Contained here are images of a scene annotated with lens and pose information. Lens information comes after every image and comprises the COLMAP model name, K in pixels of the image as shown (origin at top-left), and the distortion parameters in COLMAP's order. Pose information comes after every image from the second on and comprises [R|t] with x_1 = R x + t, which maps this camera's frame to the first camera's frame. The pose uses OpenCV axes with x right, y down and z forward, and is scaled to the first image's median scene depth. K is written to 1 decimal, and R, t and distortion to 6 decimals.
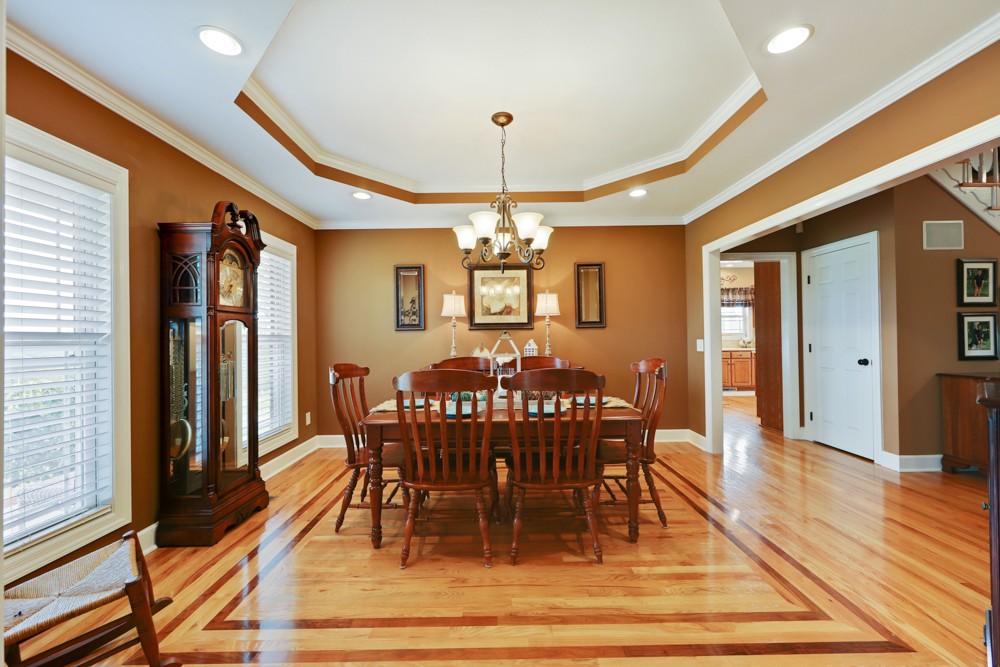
lens RADIAL K [[392.1, 0, 497.6], [0, 392.1, 331.8], [0, 0, 1]] dist [0.003405, 0.000198]
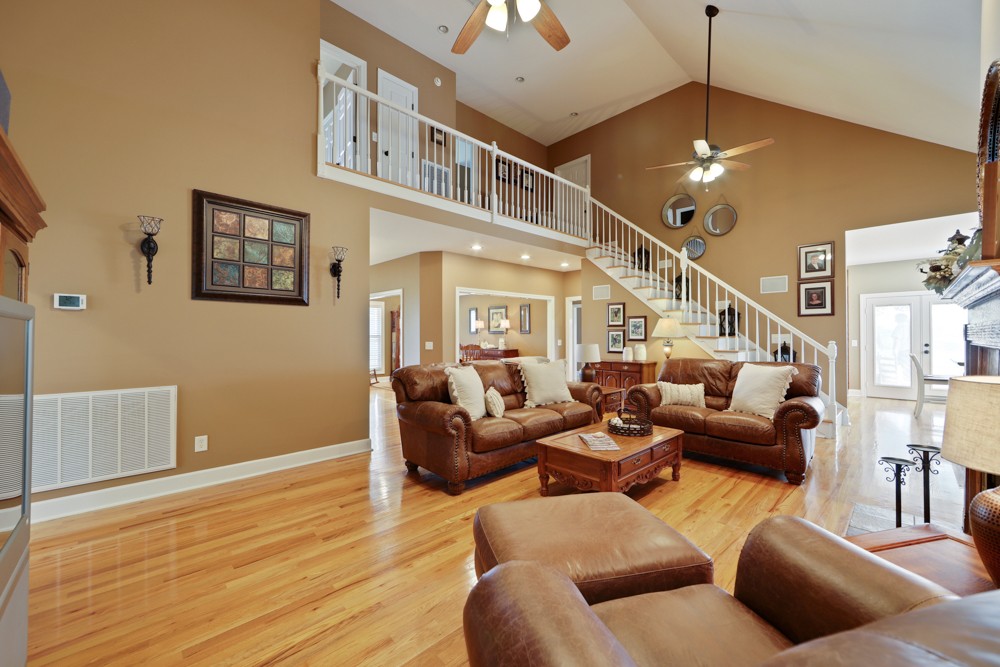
lens RADIAL K [[392.1, 0, 504.5], [0, 392.1, 331.5], [0, 0, 1]] dist [0.003405, 0.000198]
pose [[0.685838, 0.010754, -0.727675, 2.290157], [-0.006700, 0.999942, 0.008463, -0.052480], [0.727723, -0.000929, 0.685870, -0.795785]]
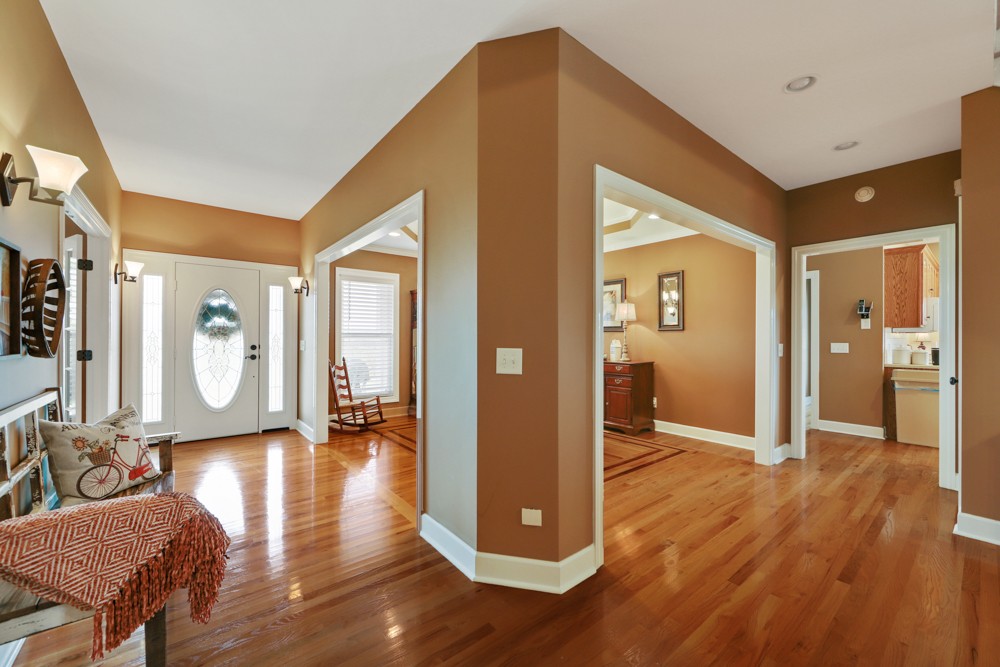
lens RADIAL K [[392.1, 0, 504.3], [0, 392.1, 335.8], [0, 0, 1]] dist [0.003405, 0.000198]
pose [[0.623165, 0.009740, -0.782029, 1.048573], [-0.006435, 0.999952, 0.007327, -0.001895], [0.782064, 0.000467, 0.623198, -0.084617]]
